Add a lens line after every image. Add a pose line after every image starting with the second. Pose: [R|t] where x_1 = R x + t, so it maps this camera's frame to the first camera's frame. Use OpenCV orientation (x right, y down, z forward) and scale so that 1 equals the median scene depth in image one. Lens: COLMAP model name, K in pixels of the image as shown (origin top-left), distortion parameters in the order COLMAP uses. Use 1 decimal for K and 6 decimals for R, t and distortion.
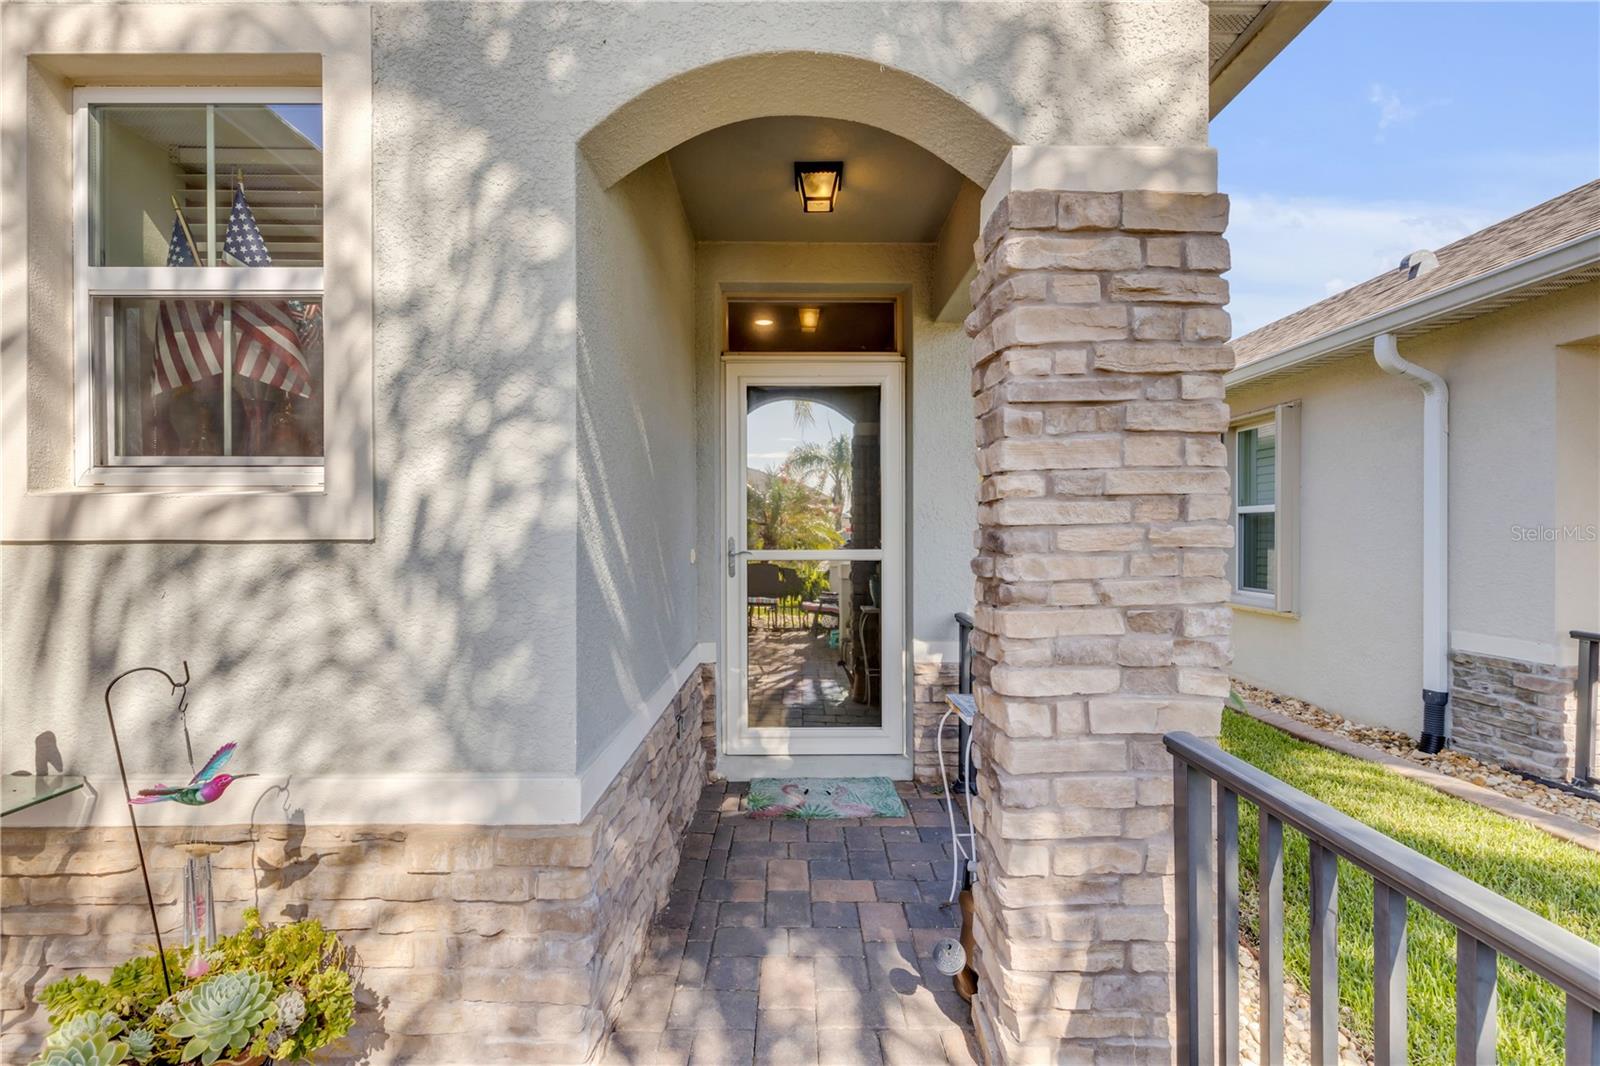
lens RADIAL K [[720.0, 0, 797.7], [0, 720.0, 529.6], [0, 0, 1]] dist [0.008573, -0.001642]
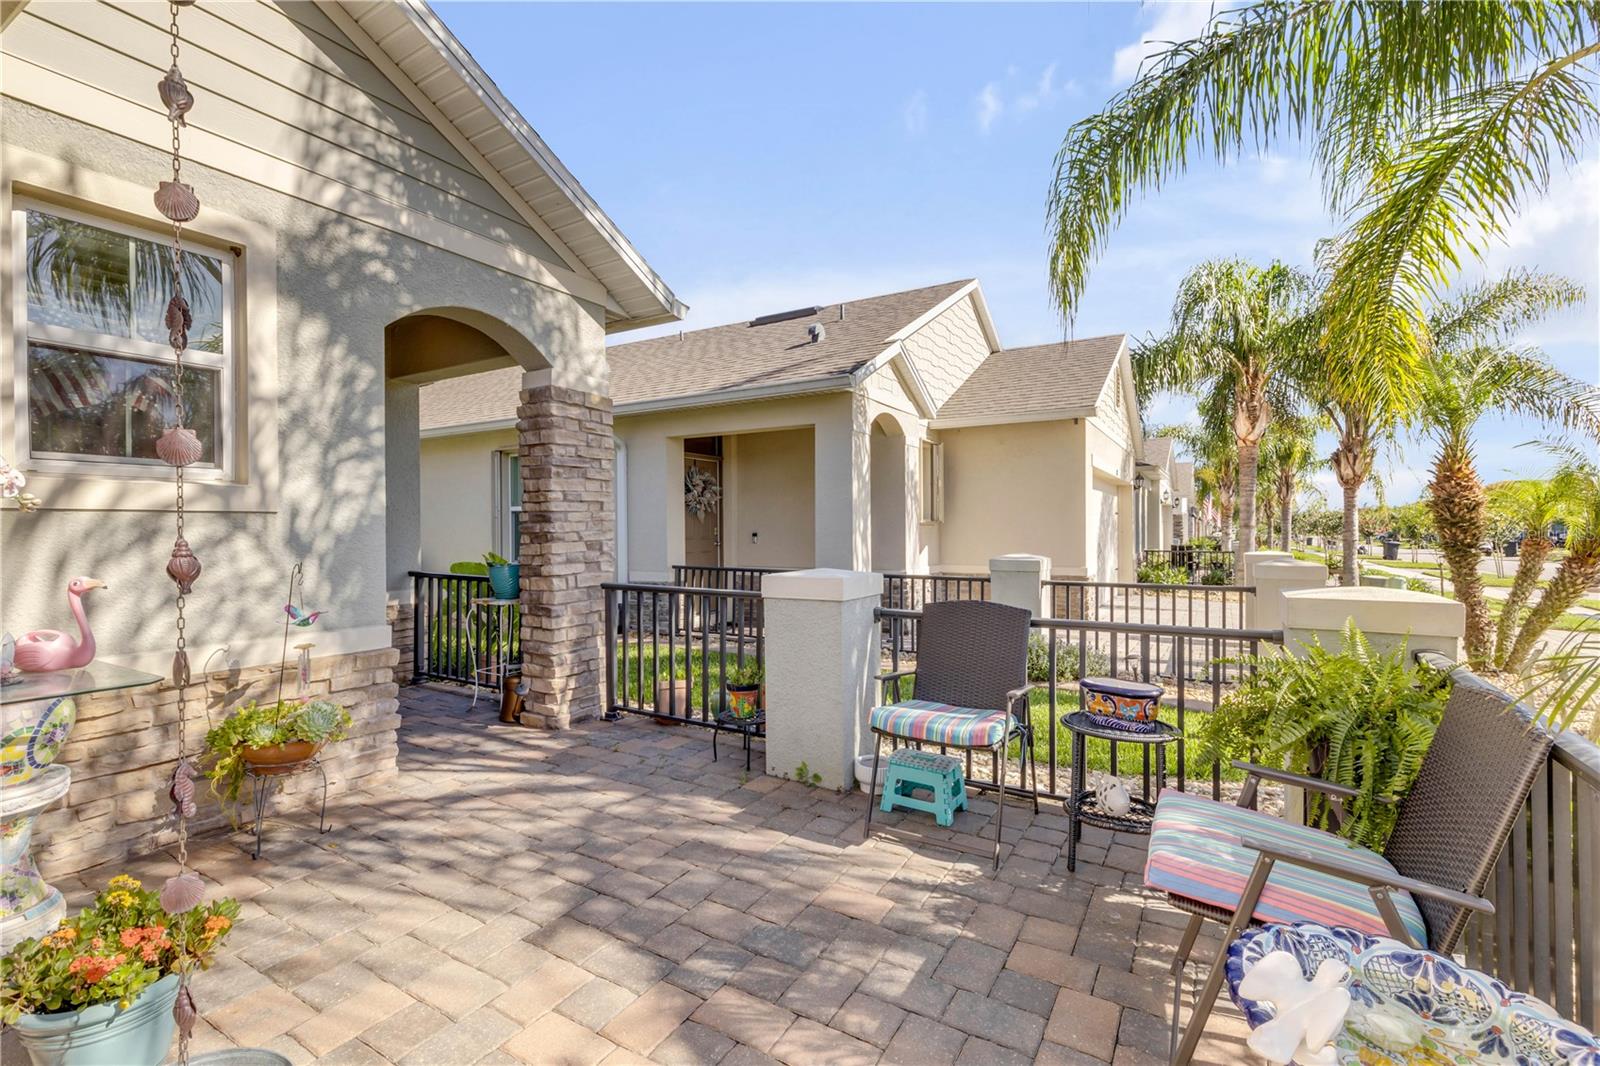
lens RADIAL K [[720.0, 0, 797.7], [0, 720.0, 529.6], [0, 0, 1]] dist [0.008573, -0.001642]
pose [[0.521931, -0.004559, 0.852976, -1.498926], [0.012987, 0.999912, -0.002602, 0.080787], [-0.852889, 0.012436, 0.521944, -1.153405]]
